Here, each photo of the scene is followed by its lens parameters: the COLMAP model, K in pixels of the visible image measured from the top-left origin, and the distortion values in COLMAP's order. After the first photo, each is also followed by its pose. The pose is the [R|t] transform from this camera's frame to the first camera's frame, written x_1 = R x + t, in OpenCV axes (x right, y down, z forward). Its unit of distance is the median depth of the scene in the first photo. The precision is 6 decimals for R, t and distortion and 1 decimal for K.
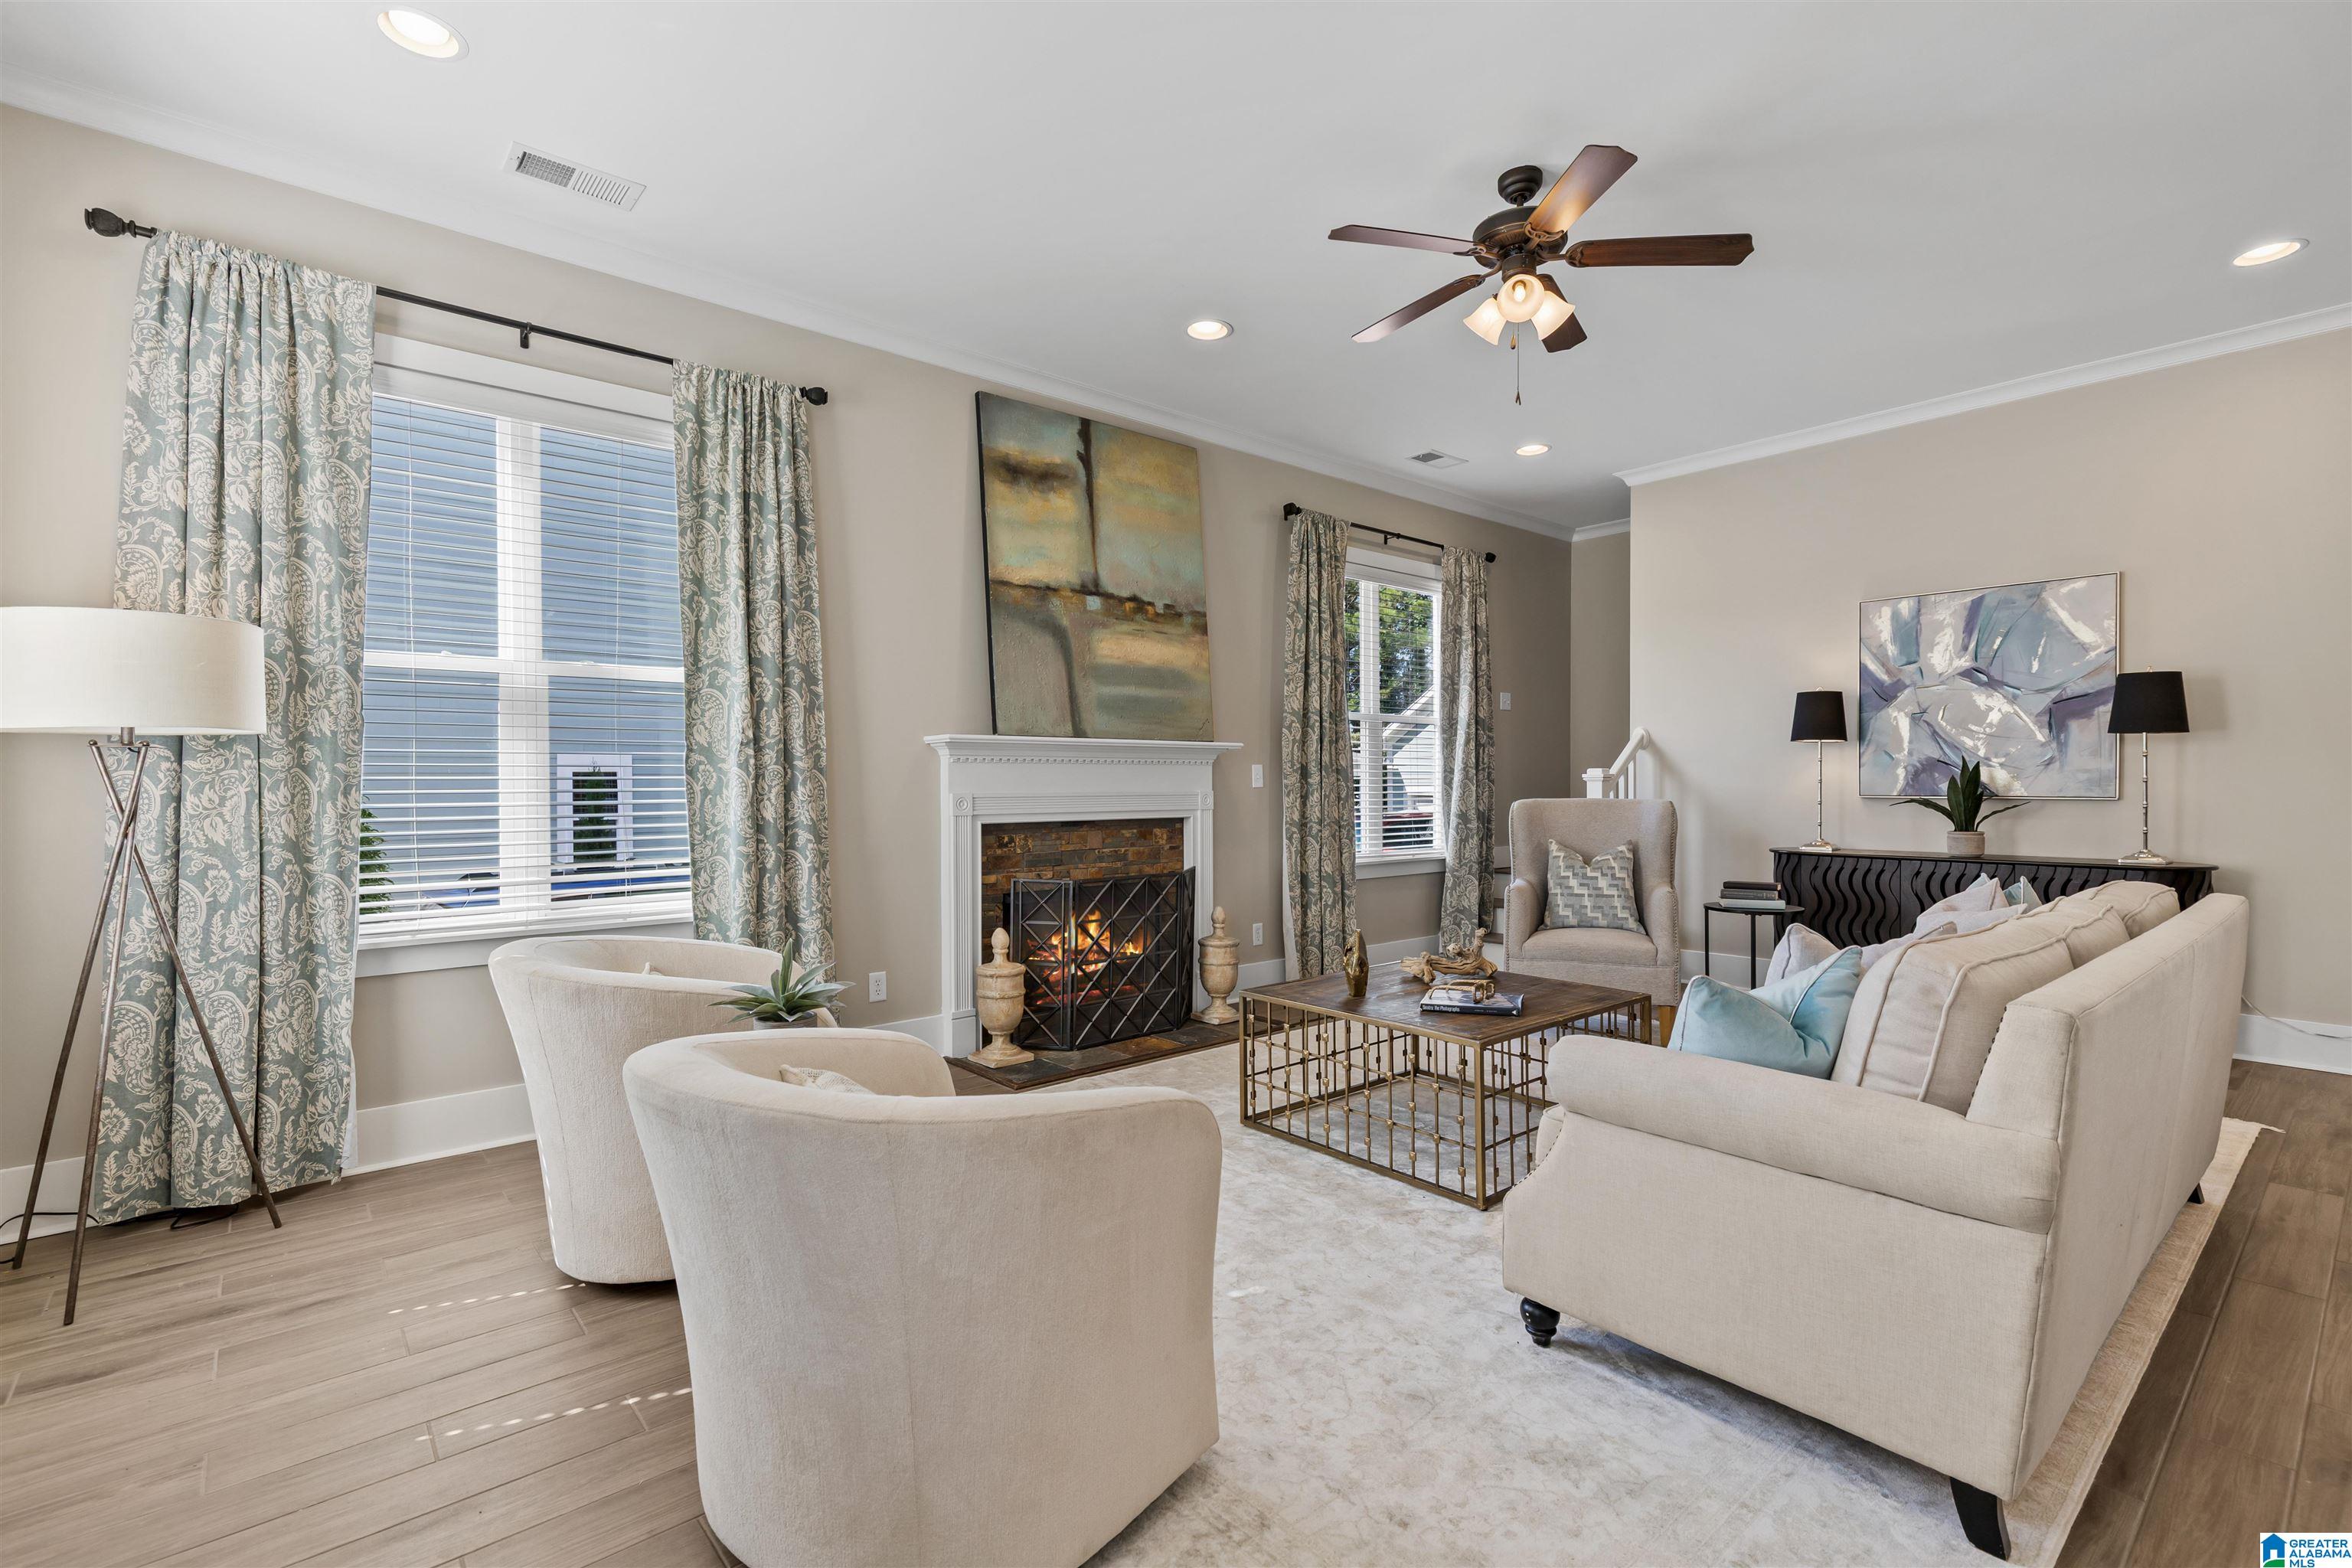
lens RADIAL K [[1058.2, 0, 1181.8], [0, 1058.2, 790.2], [0, 0, 1]] dist [0.009023, -0.000329]
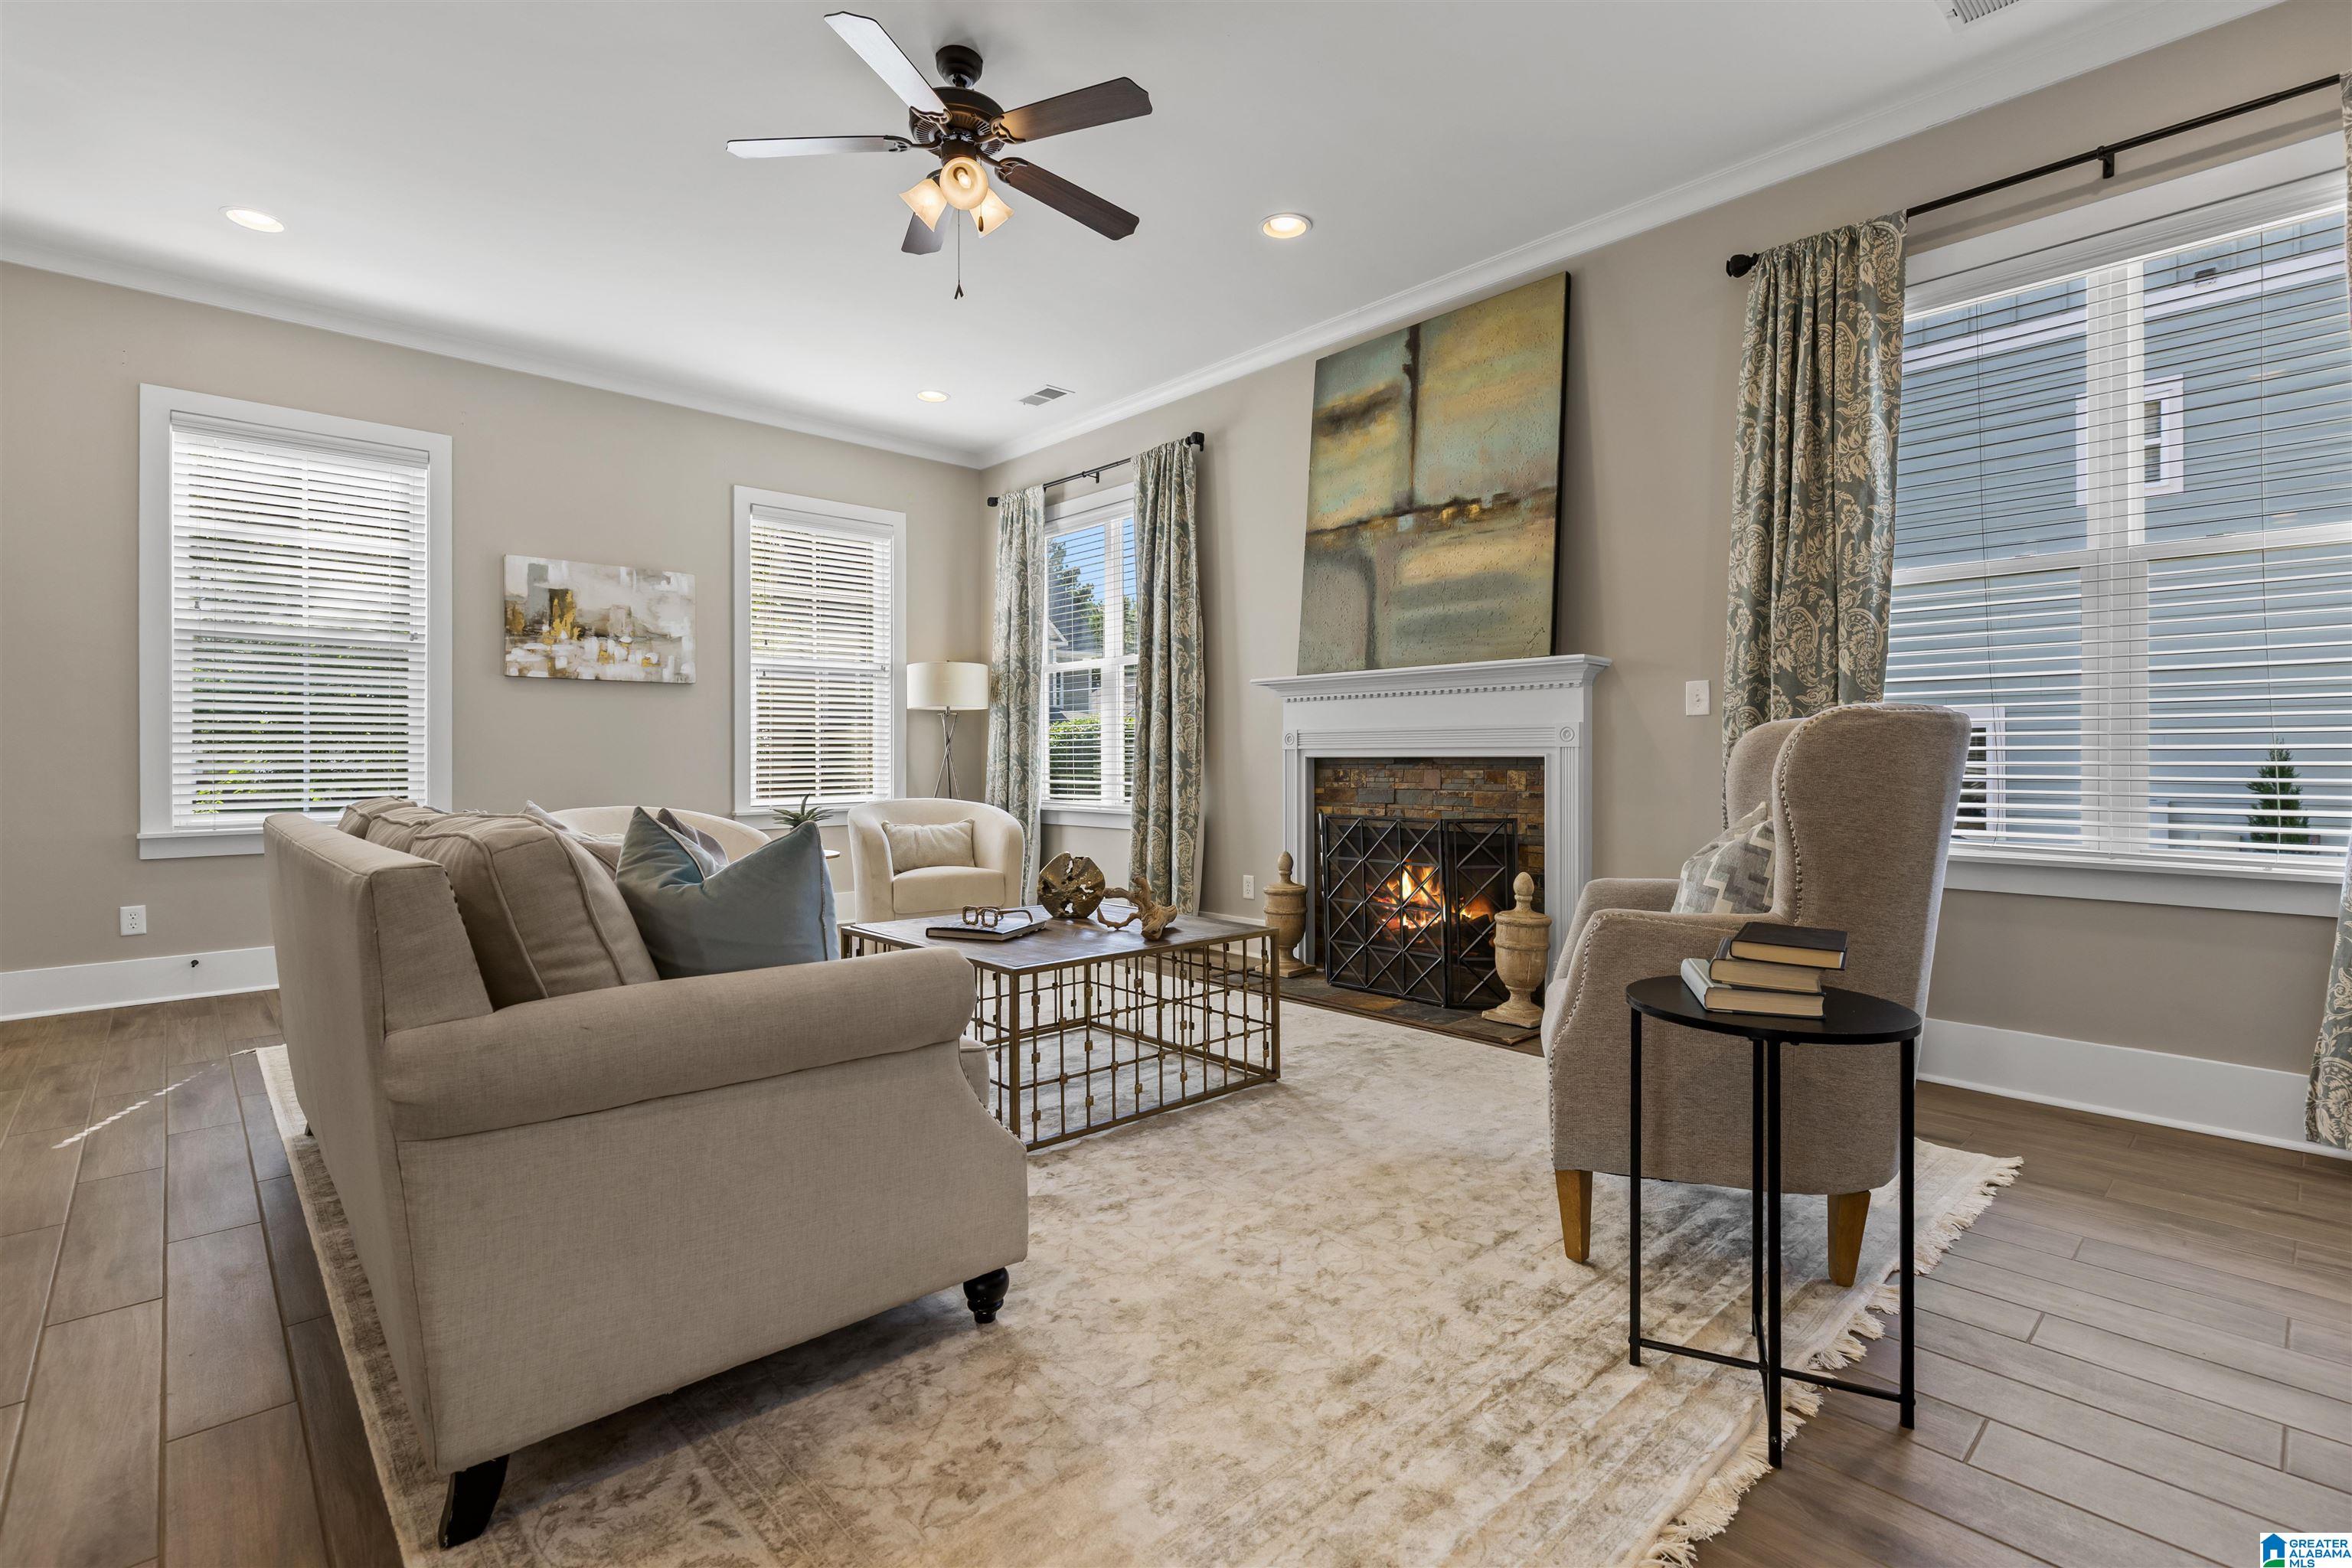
lens RADIAL K [[1073.4, 0, 1169.0], [0, 1073.4, 769.4], [0, 0, 1]] dist [0.009330, 0.000035]
pose [[0.036947, 0.005349, -0.999303, 0.853766], [-0.012182, 0.999914, 0.004902, 0.037559], [0.999243, 0.011992, 0.037009, 0.761456]]
